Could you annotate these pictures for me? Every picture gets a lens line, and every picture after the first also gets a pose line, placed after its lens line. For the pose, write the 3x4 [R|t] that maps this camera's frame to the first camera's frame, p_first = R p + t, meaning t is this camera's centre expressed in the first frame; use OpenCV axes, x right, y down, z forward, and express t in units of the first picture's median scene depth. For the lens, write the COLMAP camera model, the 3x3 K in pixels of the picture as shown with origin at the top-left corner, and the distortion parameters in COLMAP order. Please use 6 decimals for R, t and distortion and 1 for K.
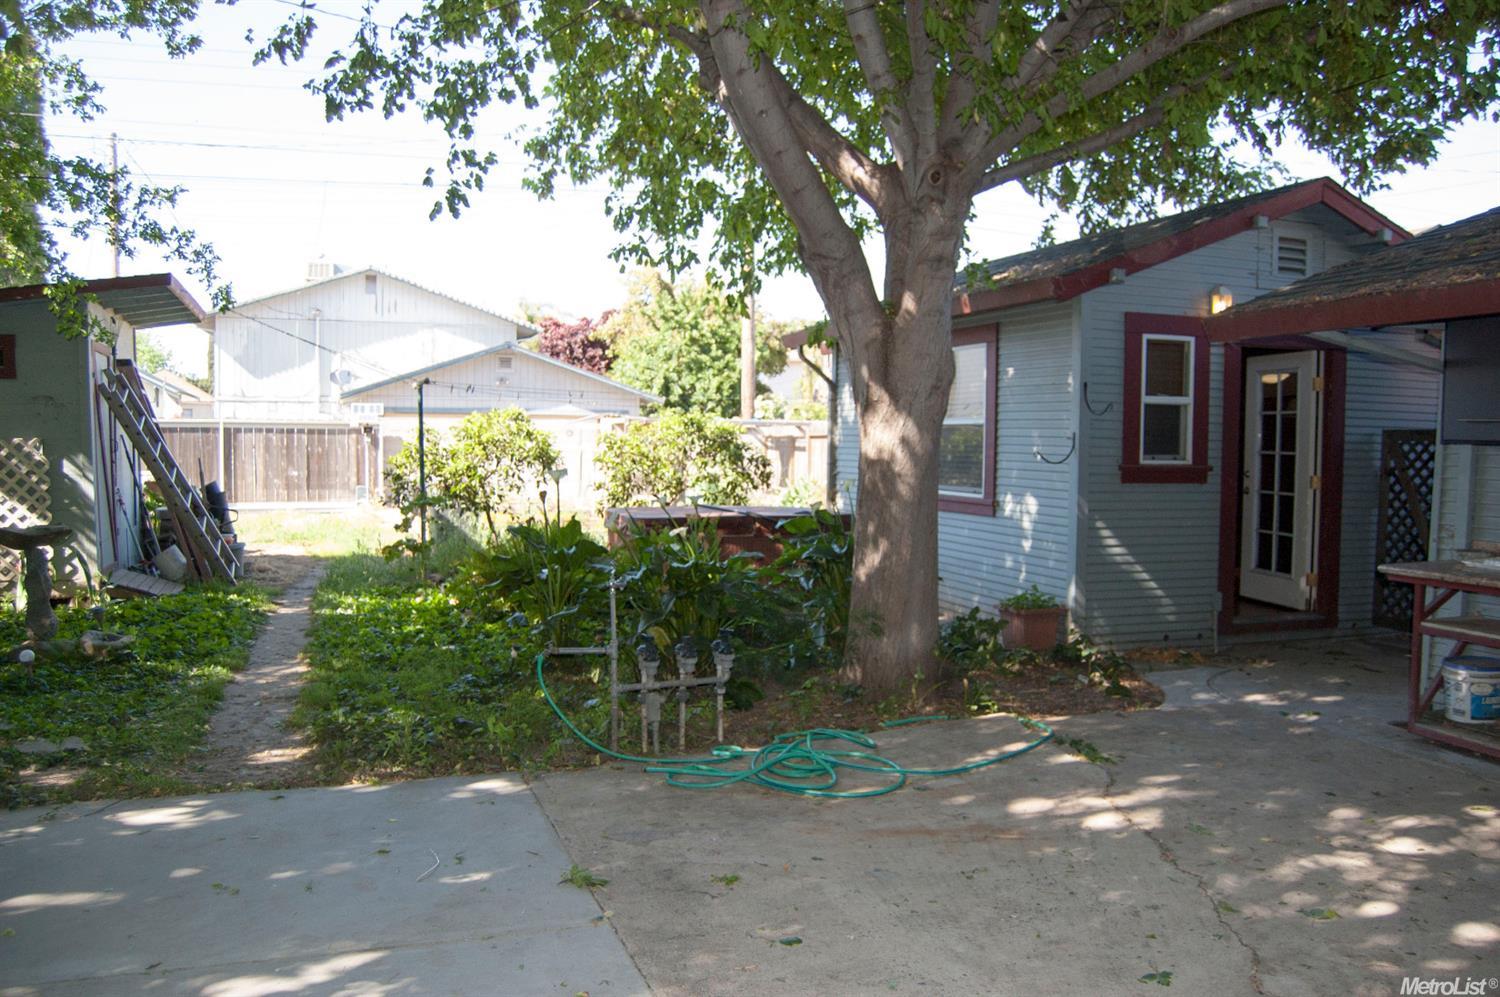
lens RADIAL K [[1188.8, 0, 761.9], [0, 1188.8, 496.1], [0, 0, 1]] dist [-0.068236, 0.011214]
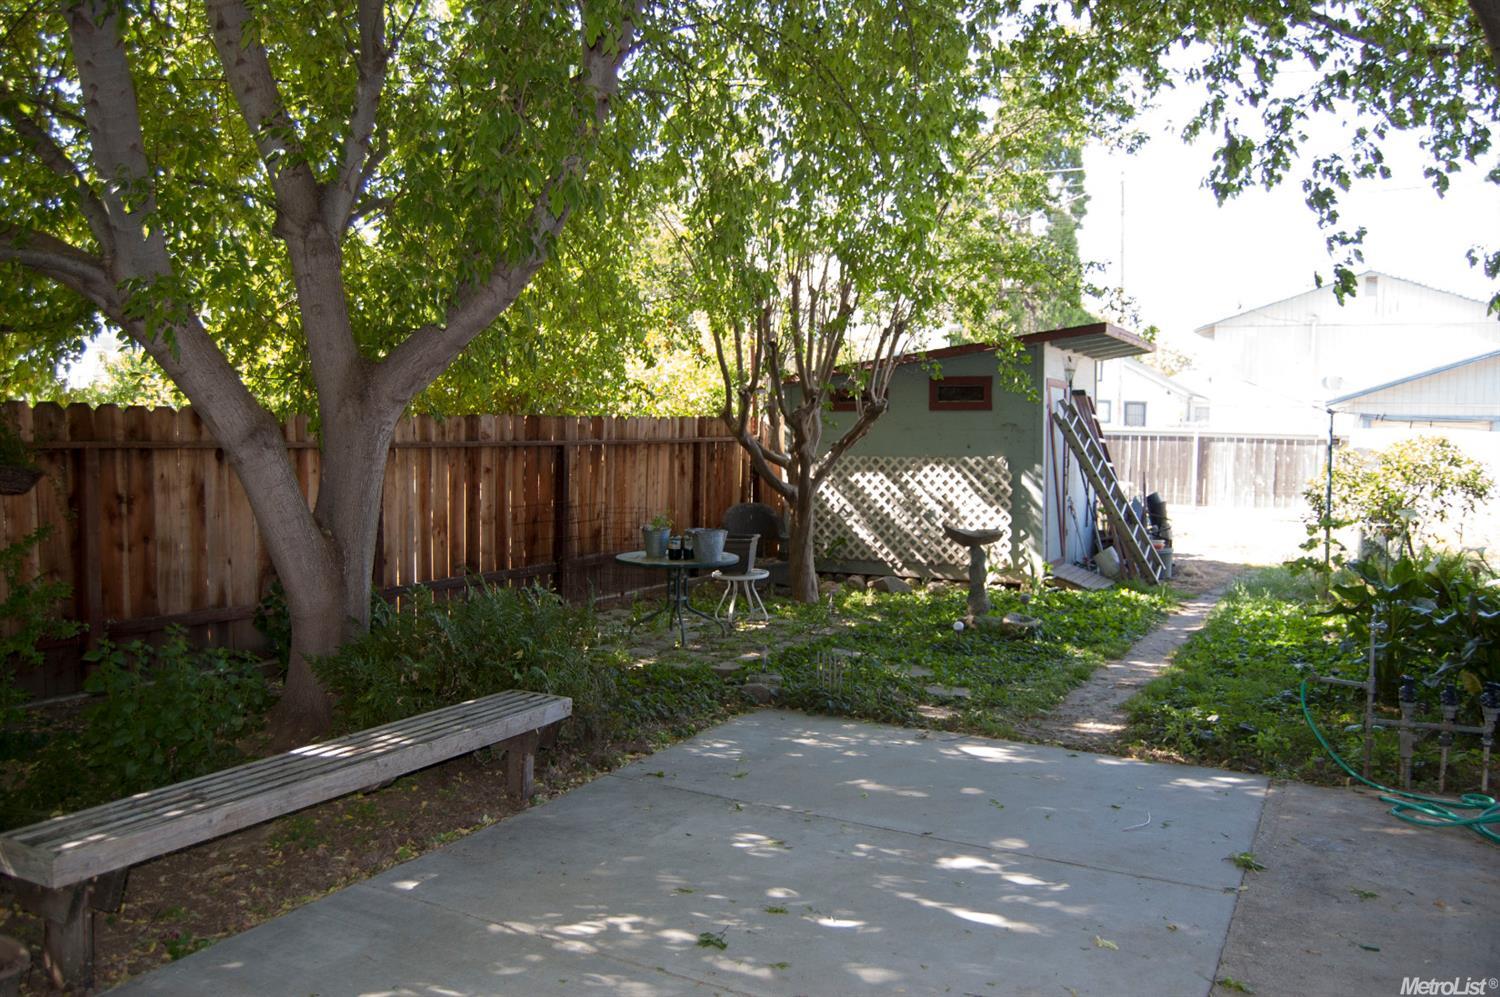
lens RADIAL K [[1188.8, 0, 758.3], [0, 1188.8, 495.0], [0, 0, 1]] dist [-0.068236, 0.011214]
pose [[0.676708, 0.047898, -0.734692, 0.141297], [-0.045094, 0.998705, 0.023575, -0.024088], [0.734869, 0.017177, 0.677991, -0.078745]]
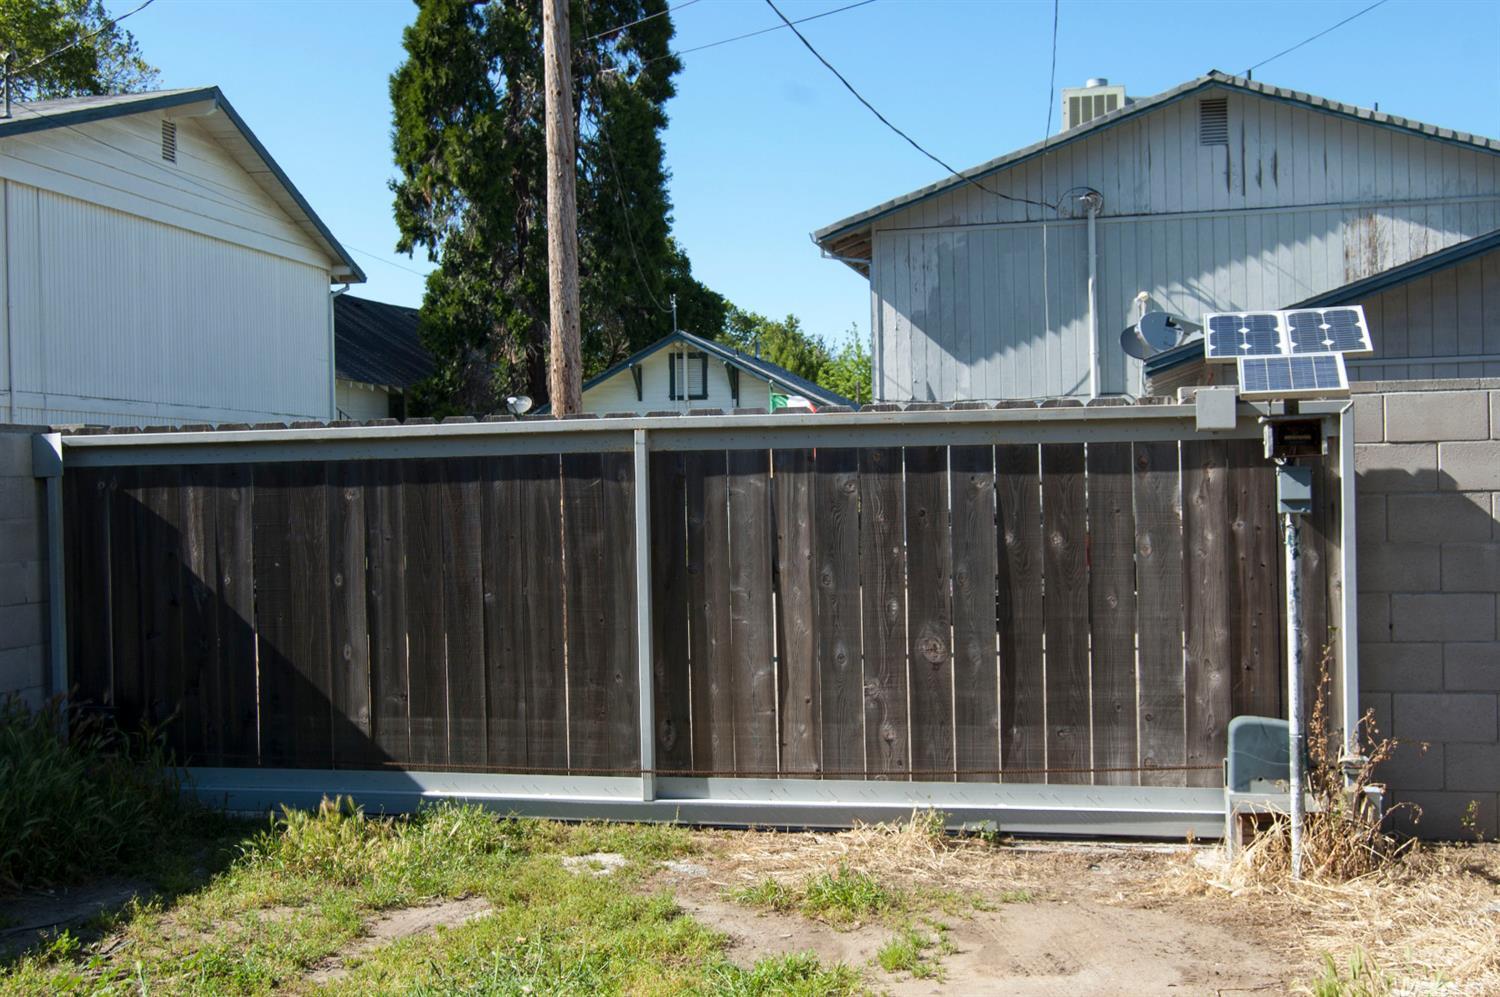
lens RADIAL K [[1610.8, 0, 750.7], [0, 1610.8, 497.6], [0, 0, 1]] dist [-0.030919, 0.000000]
pose [[0.833116, -0.025125, -0.552527, -0.546892], [-0.000650, 0.998923, -0.046404, -0.071240], [0.553097, 0.039019, 0.832202, 1.526098]]
